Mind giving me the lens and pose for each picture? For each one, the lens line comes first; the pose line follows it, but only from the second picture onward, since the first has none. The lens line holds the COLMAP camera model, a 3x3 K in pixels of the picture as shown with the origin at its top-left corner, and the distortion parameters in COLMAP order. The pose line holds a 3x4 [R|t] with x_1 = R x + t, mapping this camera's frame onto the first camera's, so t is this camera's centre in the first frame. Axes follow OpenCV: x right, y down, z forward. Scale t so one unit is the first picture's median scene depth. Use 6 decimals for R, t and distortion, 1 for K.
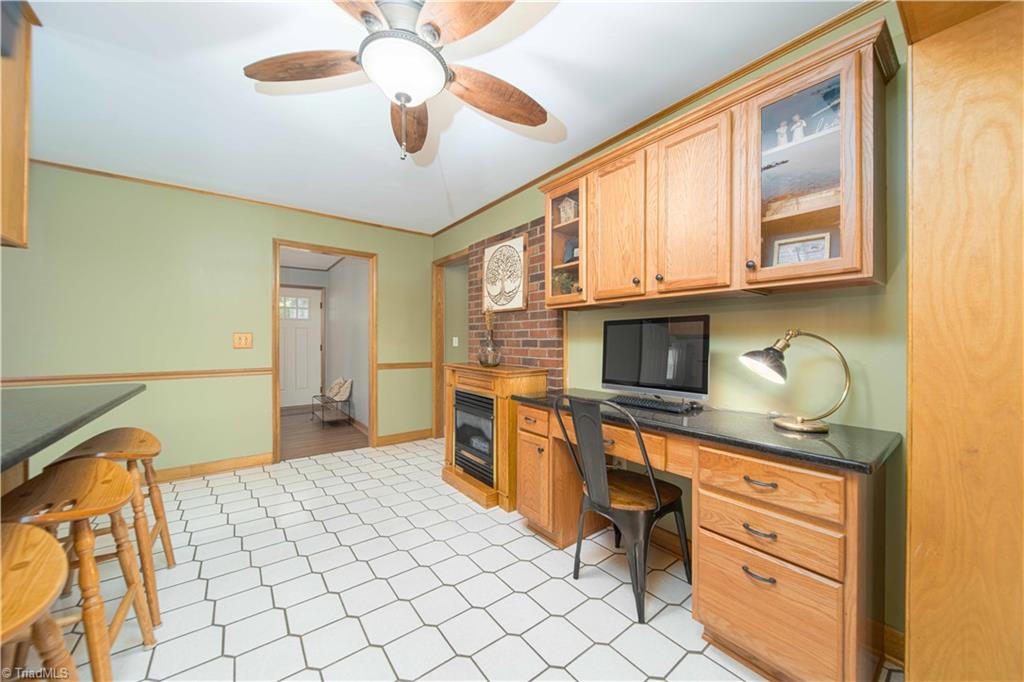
lens RADIAL K [[361.9, 0, 512.9], [0, 361.9, 342.8], [0, 0, 1]] dist [-0.000775, 0.000035]
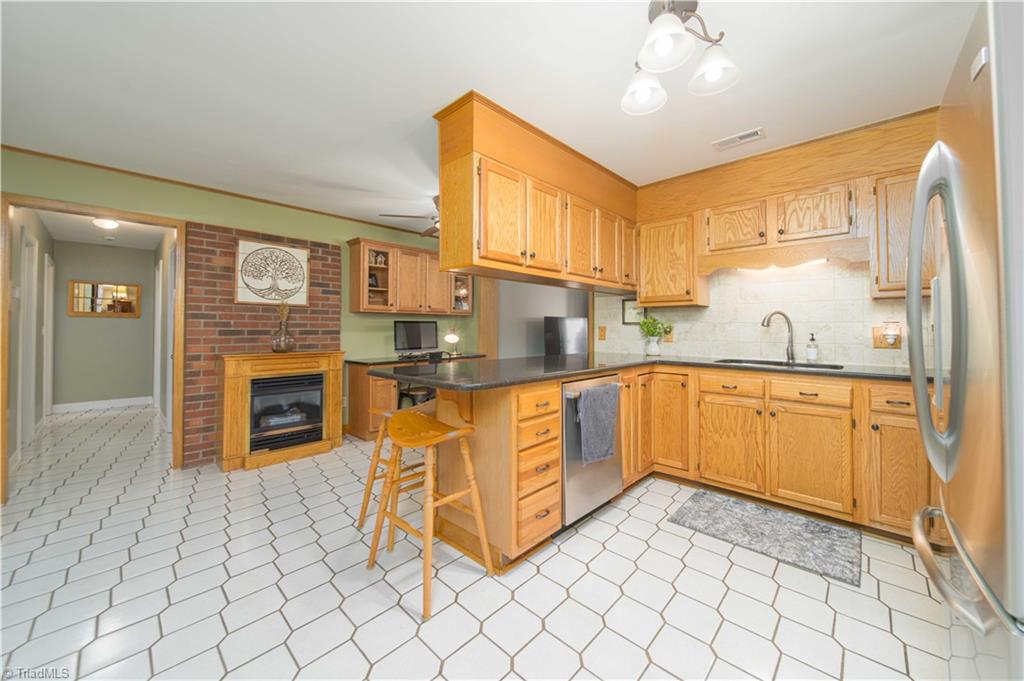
lens RADIAL K [[361.9, 0, 512.9], [0, 361.9, 342.3], [0, 0, 1]] dist [-0.000775, 0.000035]
pose [[-0.130942, -0.032421, 0.990860, -1.367614], [0.009392, 0.999380, 0.033941, -0.000268], [-0.991346, 0.013750, -0.130556, 0.432076]]
